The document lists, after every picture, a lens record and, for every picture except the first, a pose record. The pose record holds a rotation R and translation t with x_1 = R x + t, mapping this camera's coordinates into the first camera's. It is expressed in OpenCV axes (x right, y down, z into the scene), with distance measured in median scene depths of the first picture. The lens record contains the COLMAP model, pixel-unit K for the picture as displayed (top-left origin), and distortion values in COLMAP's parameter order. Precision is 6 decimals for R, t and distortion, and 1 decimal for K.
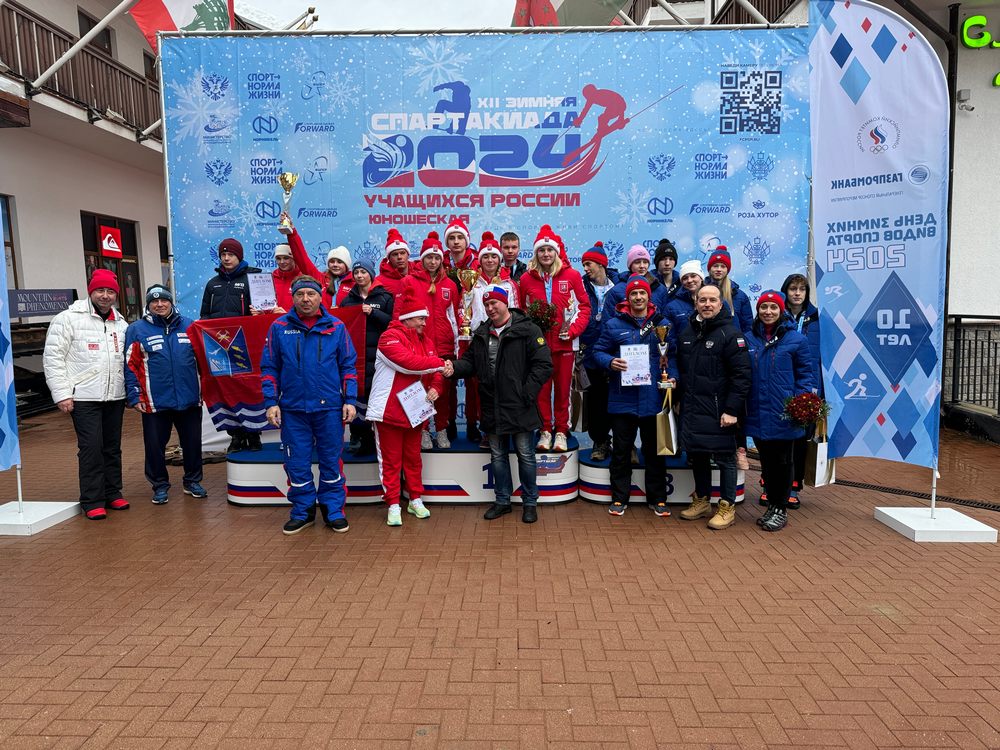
lens RADIAL K [[705.8, 0, 495.2], [0, 705.8, 384.4], [0, 0, 1]] dist [0.040768, -0.040670]
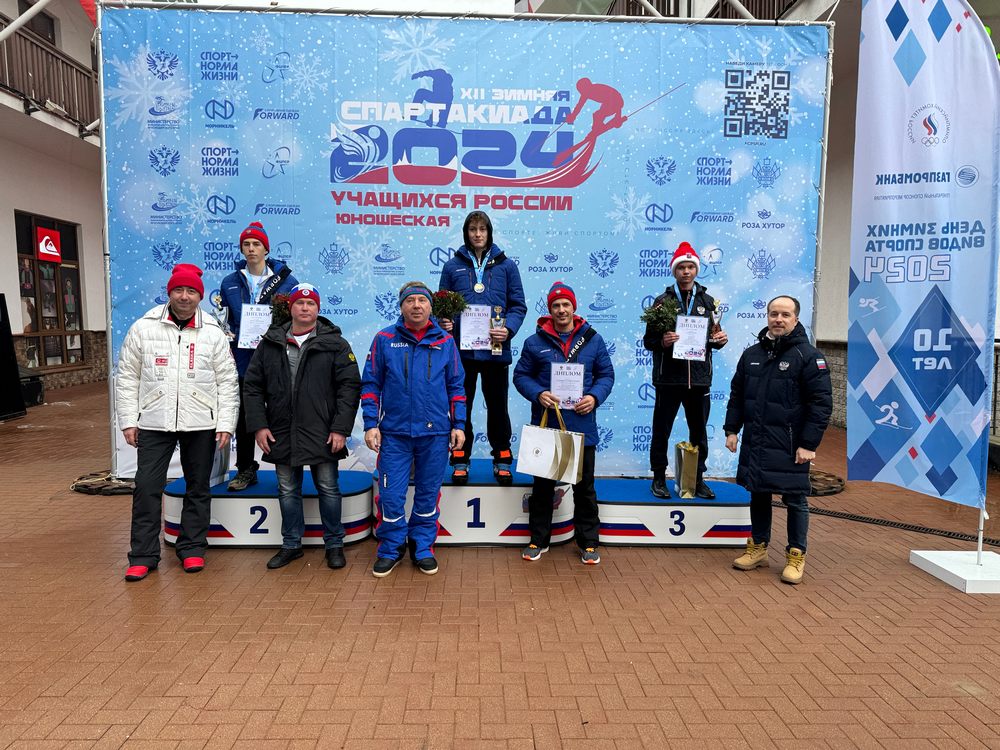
lens RADIAL K [[705.8, 0, 496.2], [0, 705.8, 385.0], [0, 0, 1]] dist [0.040768, -0.040670]
pose [[0.998127, 0.013549, 0.059650, -0.028787], [-0.012059, 0.999608, -0.025268, -0.003729], [-0.059969, 0.024501, 0.997899, 0.105747]]
